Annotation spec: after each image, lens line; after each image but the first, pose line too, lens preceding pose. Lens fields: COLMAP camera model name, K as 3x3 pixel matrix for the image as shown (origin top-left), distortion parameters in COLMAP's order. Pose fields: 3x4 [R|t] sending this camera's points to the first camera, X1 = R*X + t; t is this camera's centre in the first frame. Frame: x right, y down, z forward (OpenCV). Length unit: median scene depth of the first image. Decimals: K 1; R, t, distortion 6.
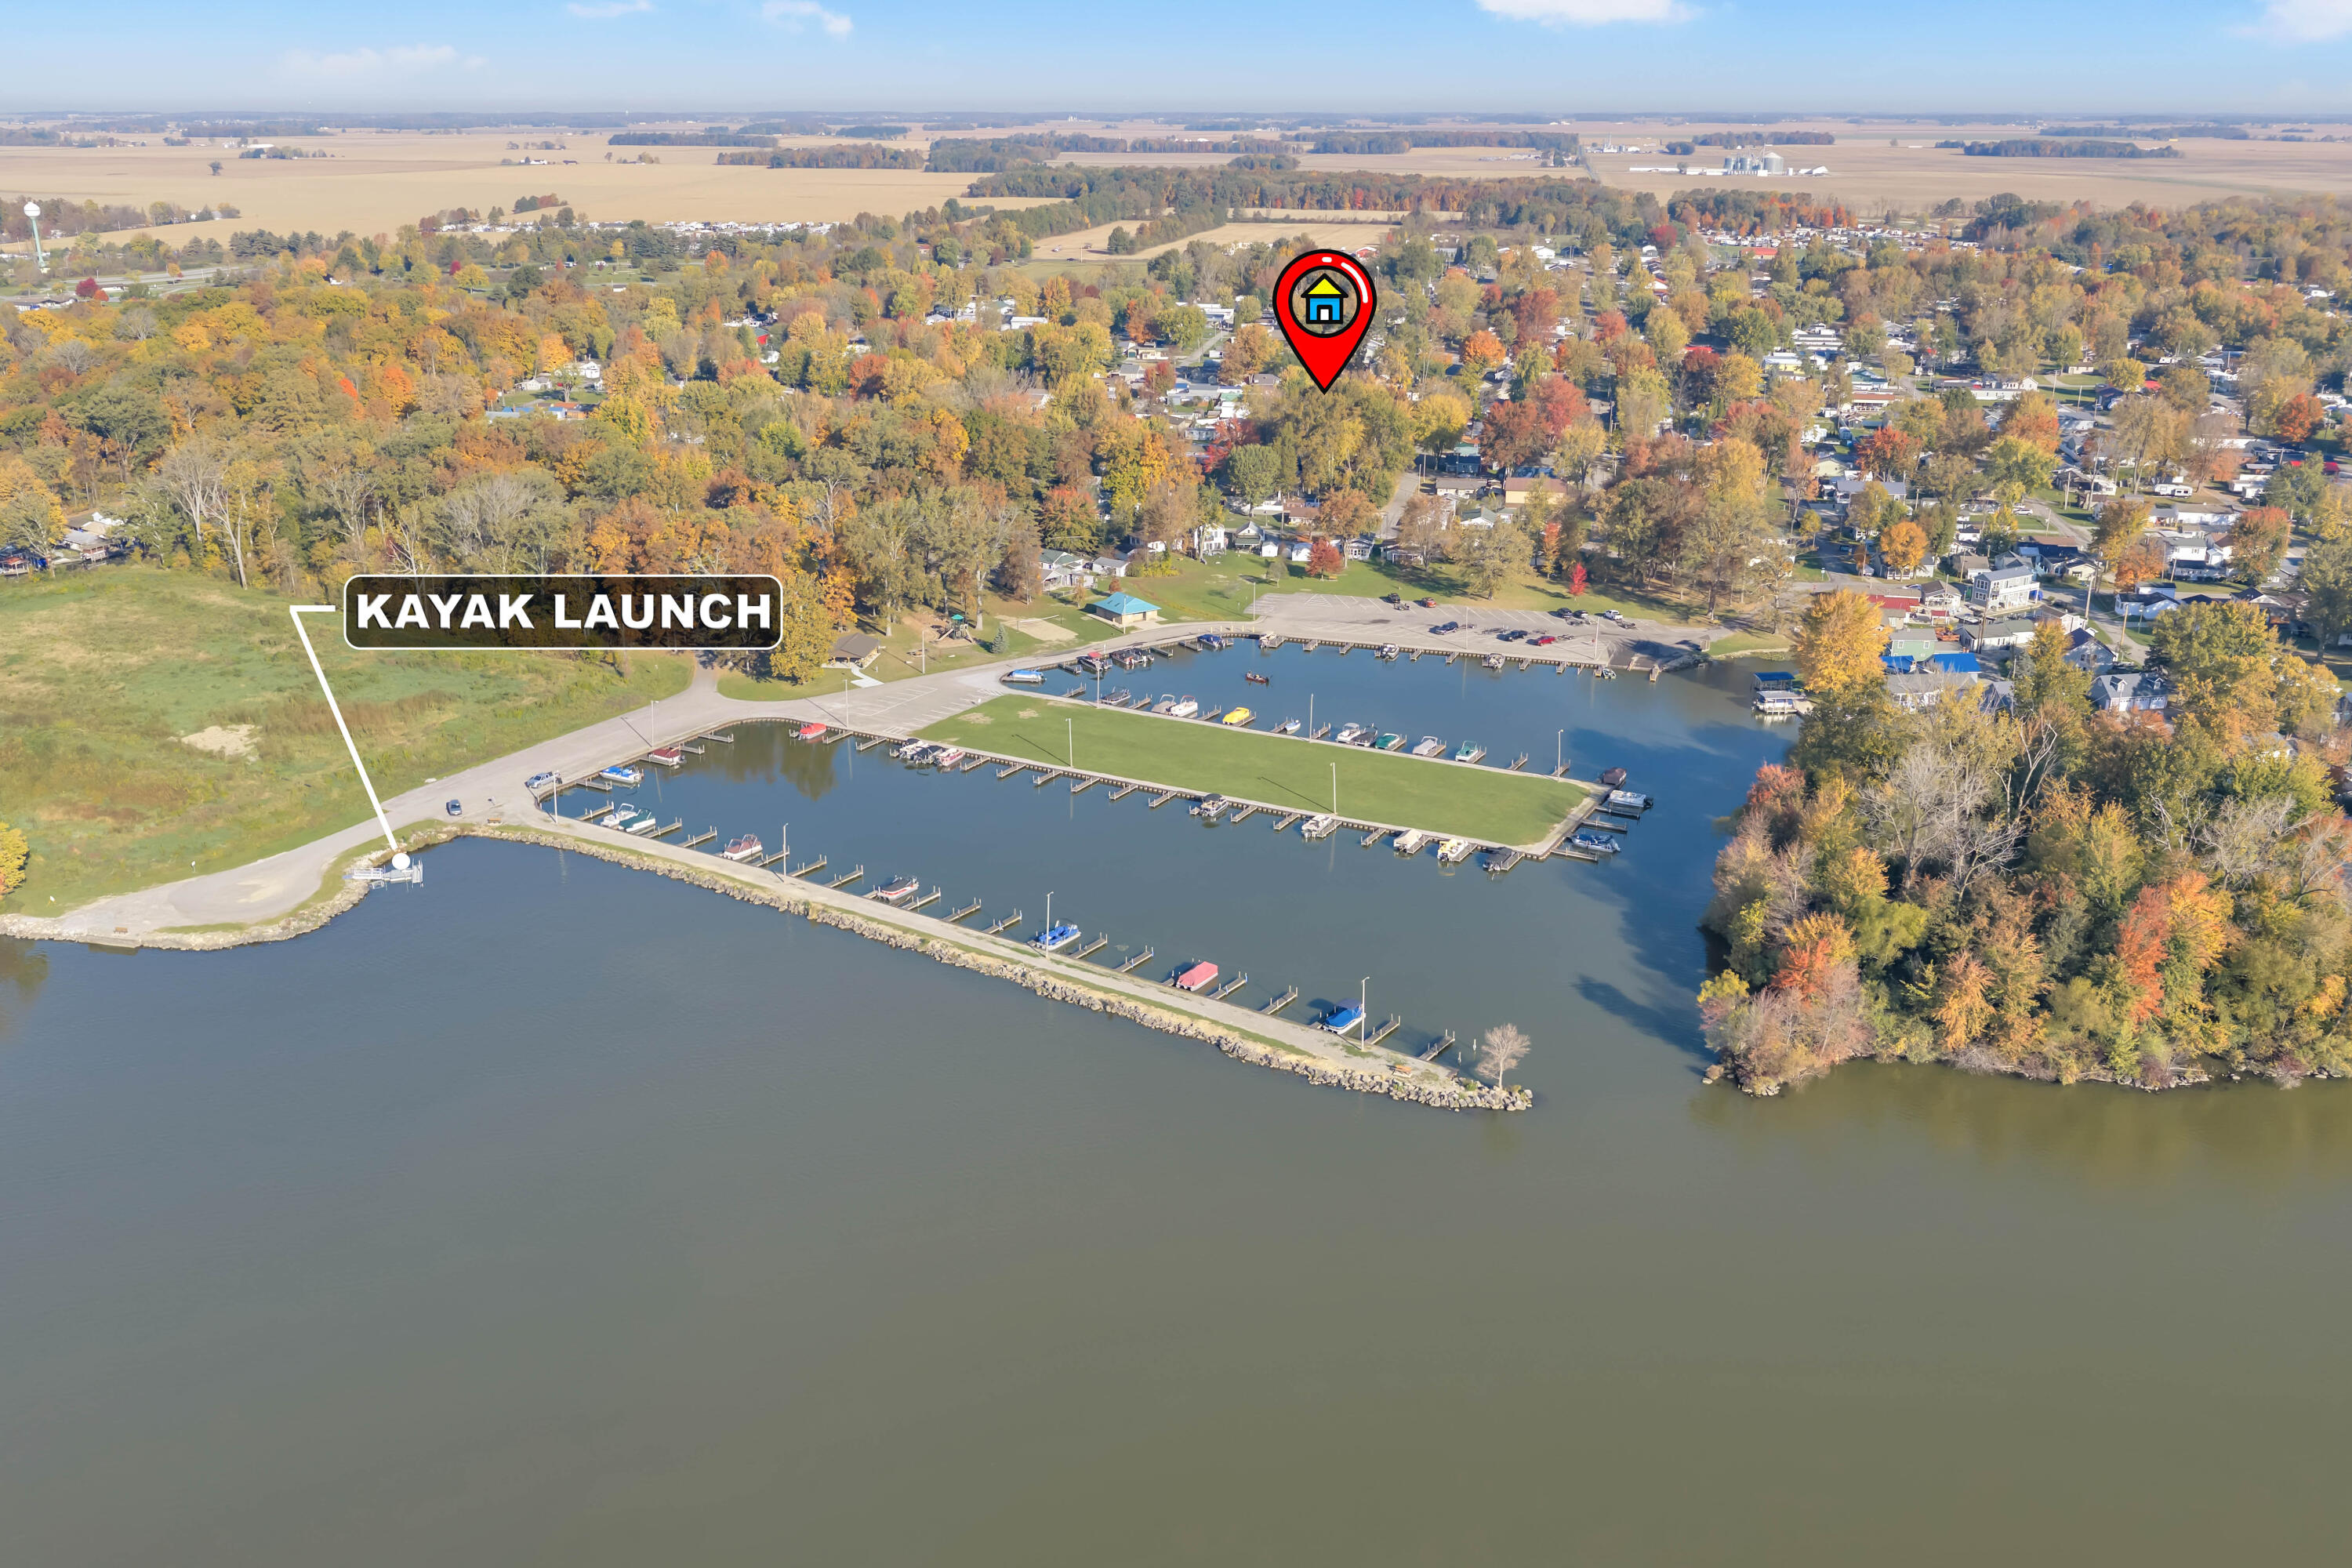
lens RADIAL K [[1991.9, 0, 1178.5], [0, 1991.9, 789.5], [0, 0, 1]] dist [0.016467, -0.024468]
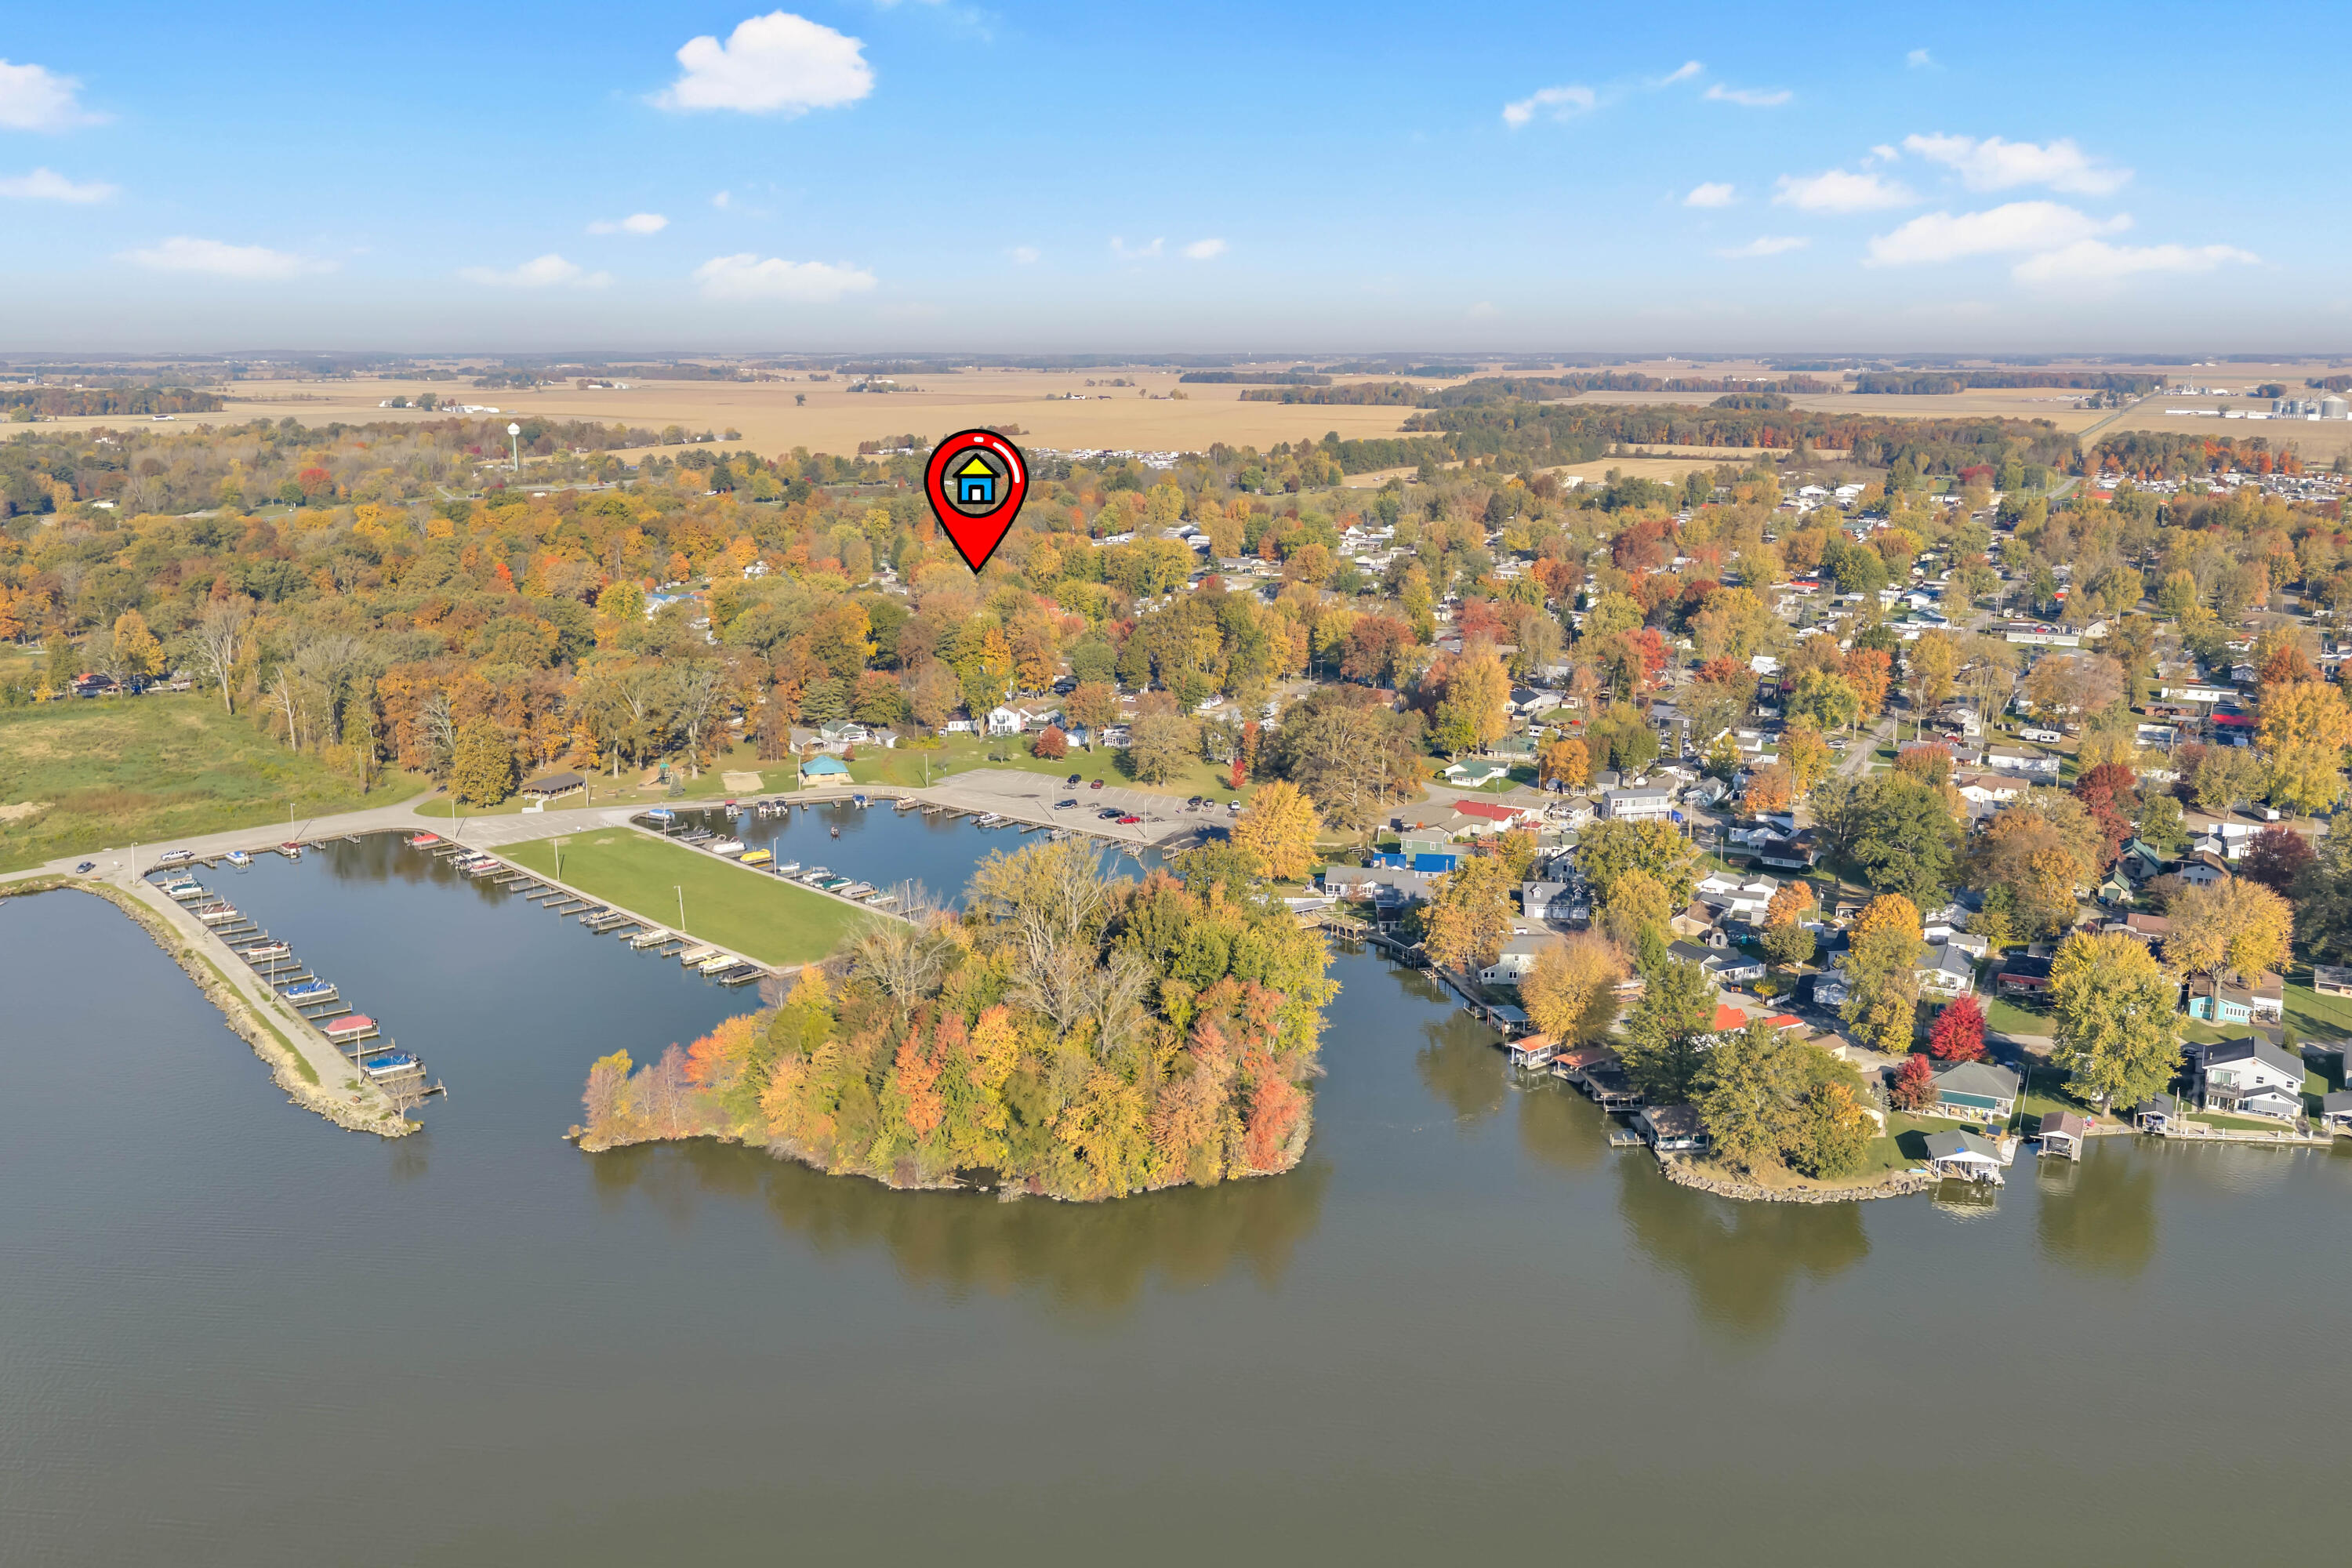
lens RADIAL K [[1991.9, 0, 1164.7], [0, 1991.9, 785.7], [0, 0, 1]] dist [0.016467, -0.024468]
pose [[0.951850, 0.065770, -0.299427, 0.111277], [-0.099338, 0.990187, -0.098289, 0.002380], [0.290024, 0.123301, 0.949043, -0.005414]]
